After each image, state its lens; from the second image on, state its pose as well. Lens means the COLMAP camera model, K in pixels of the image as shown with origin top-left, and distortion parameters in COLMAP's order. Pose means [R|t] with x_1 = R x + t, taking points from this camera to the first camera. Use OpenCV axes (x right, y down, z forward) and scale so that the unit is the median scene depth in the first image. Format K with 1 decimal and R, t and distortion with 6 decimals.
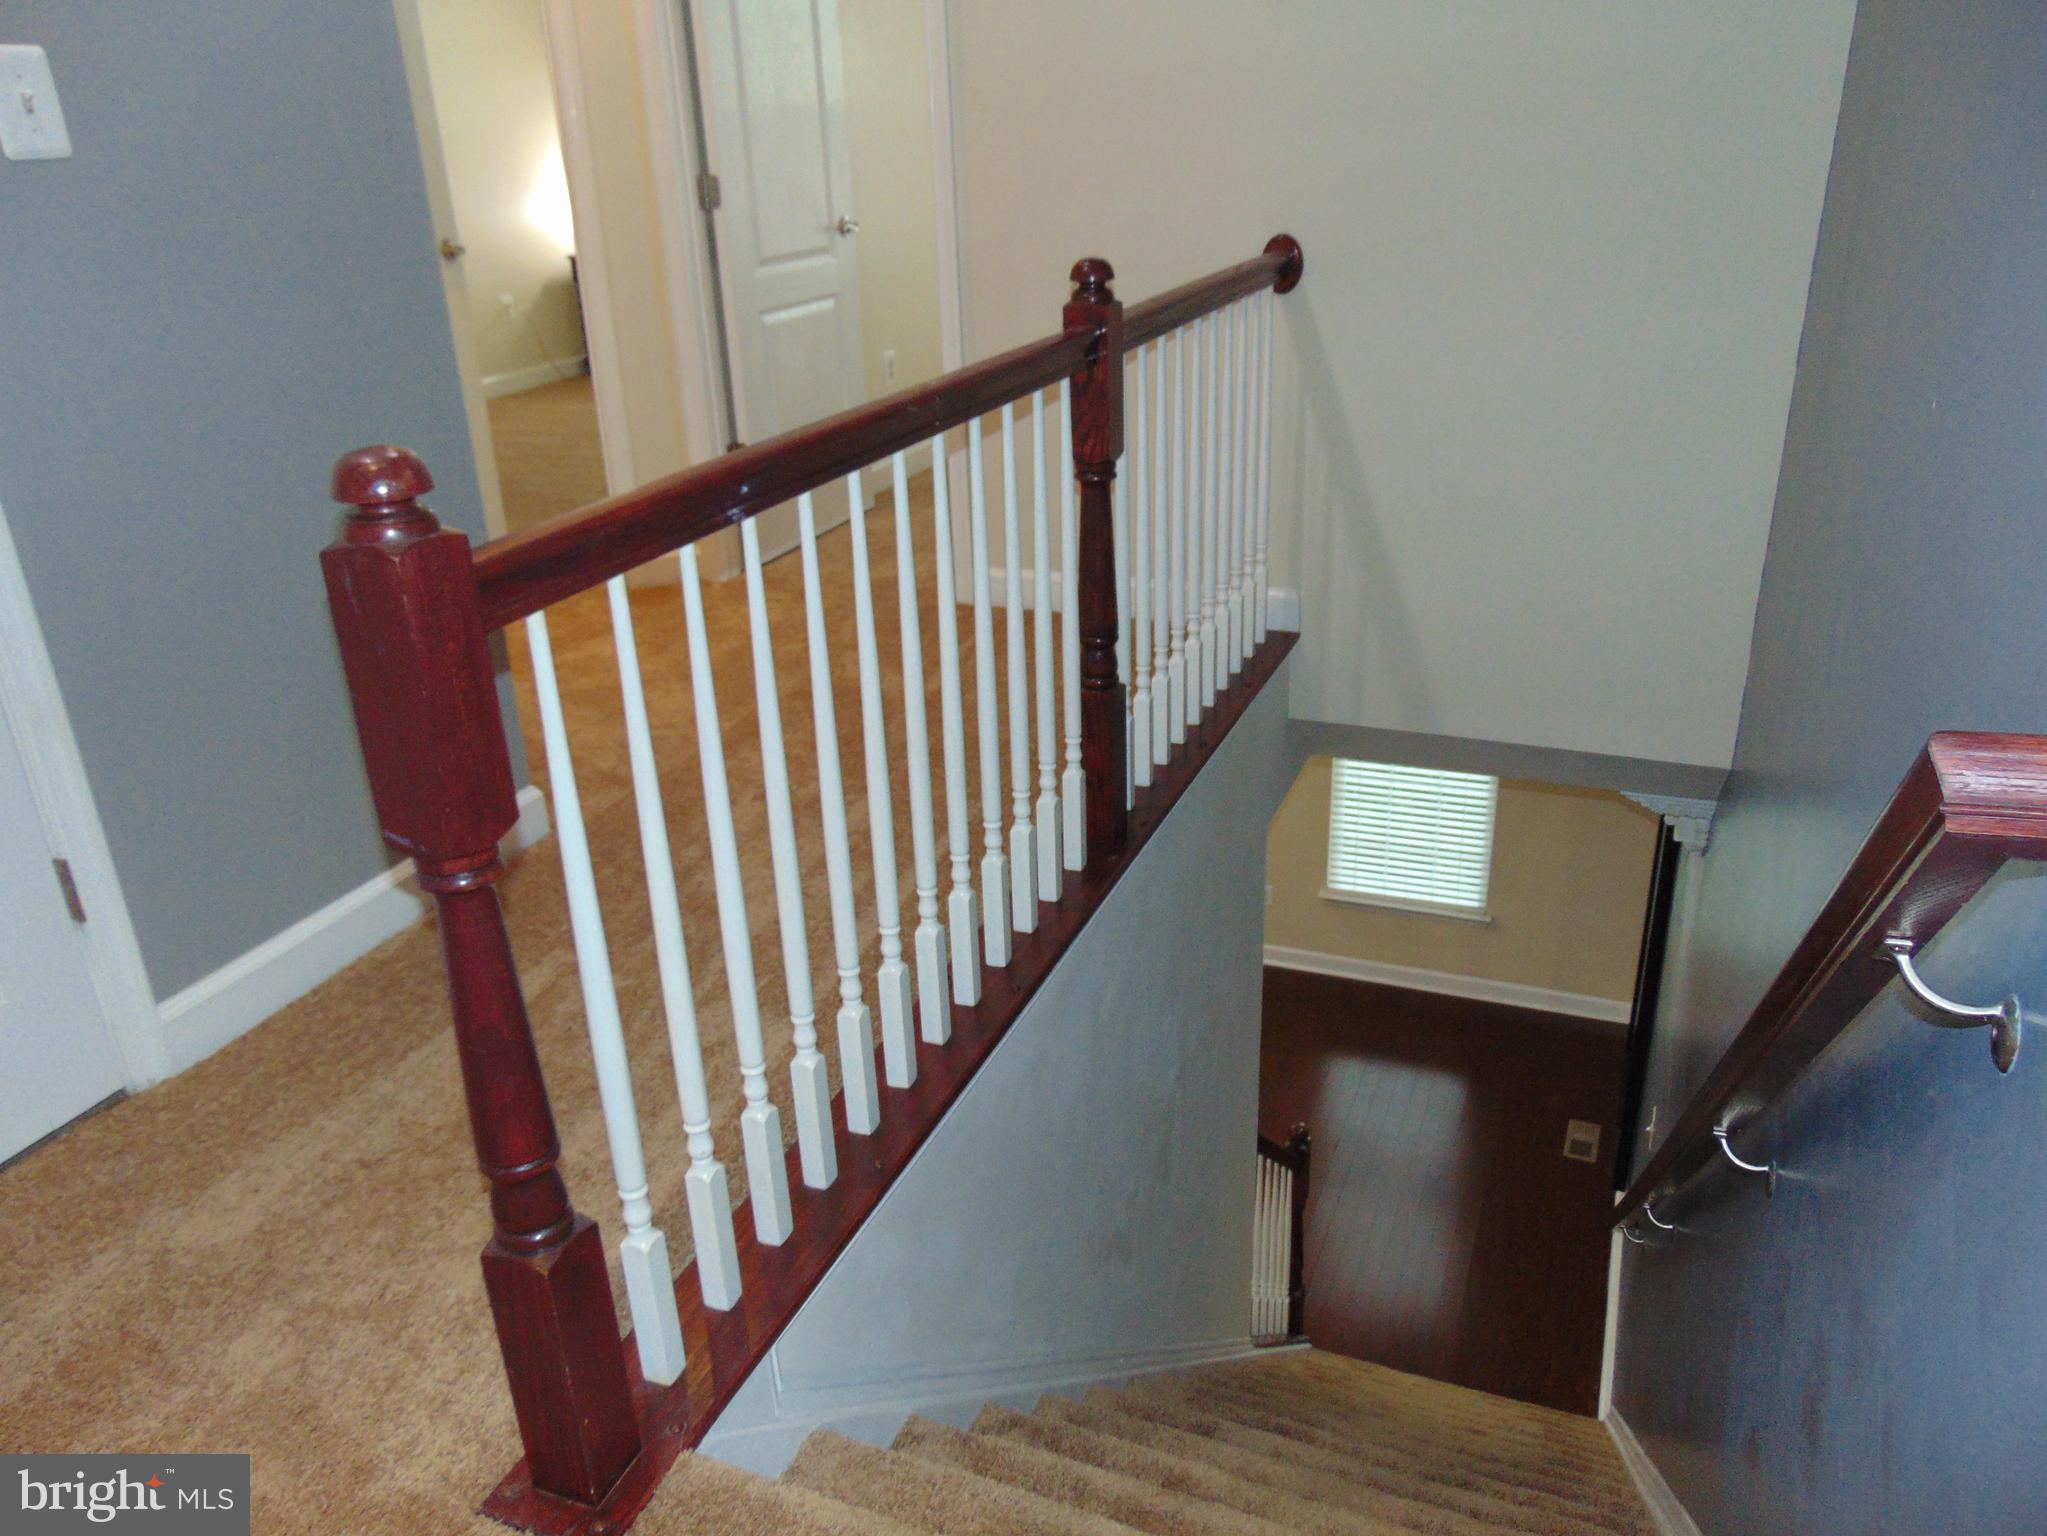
lens RADIAL K [[1517.2, 0, 1027.4], [0, 1517.2, 751.8], [0, 0, 1]] dist [-0.039713, 0.064715]
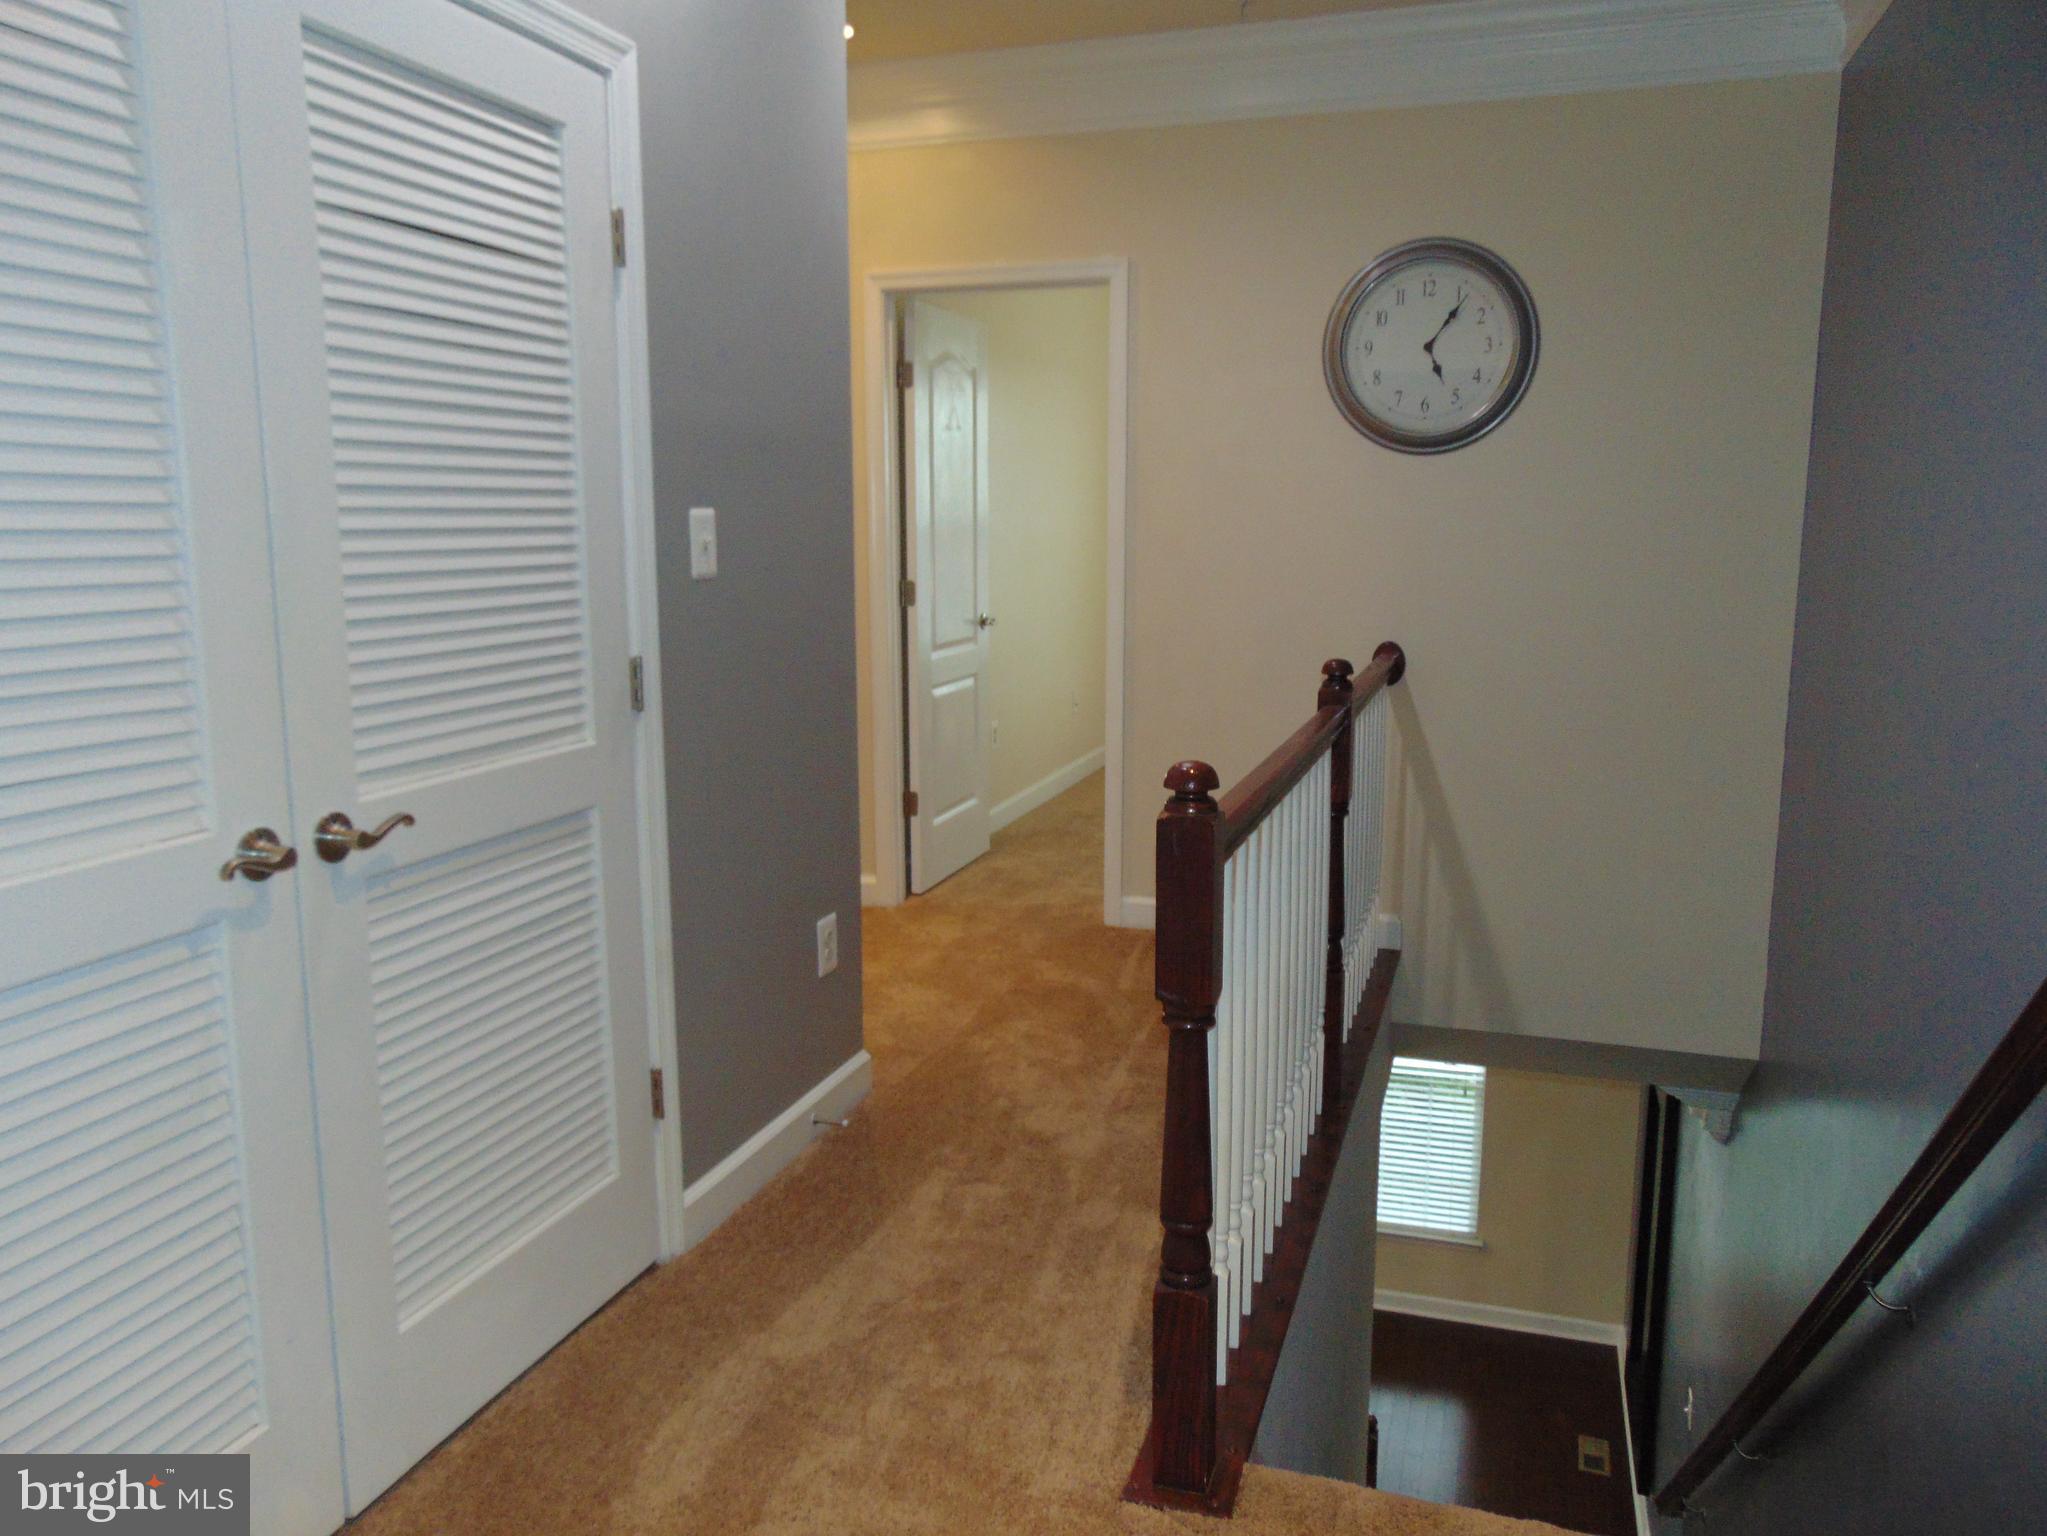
lens RADIAL K [[1517.0, 0, 1023.5], [0, 1517.0, 768.0], [0, 0, 1]] dist [-0.047857, 0.106059]
pose [[0.997060, 0.021841, 0.073448, -0.217030], [-0.004331, 0.973048, -0.230561, 0.061318], [-0.076504, 0.229565, 0.970282, -0.200093]]
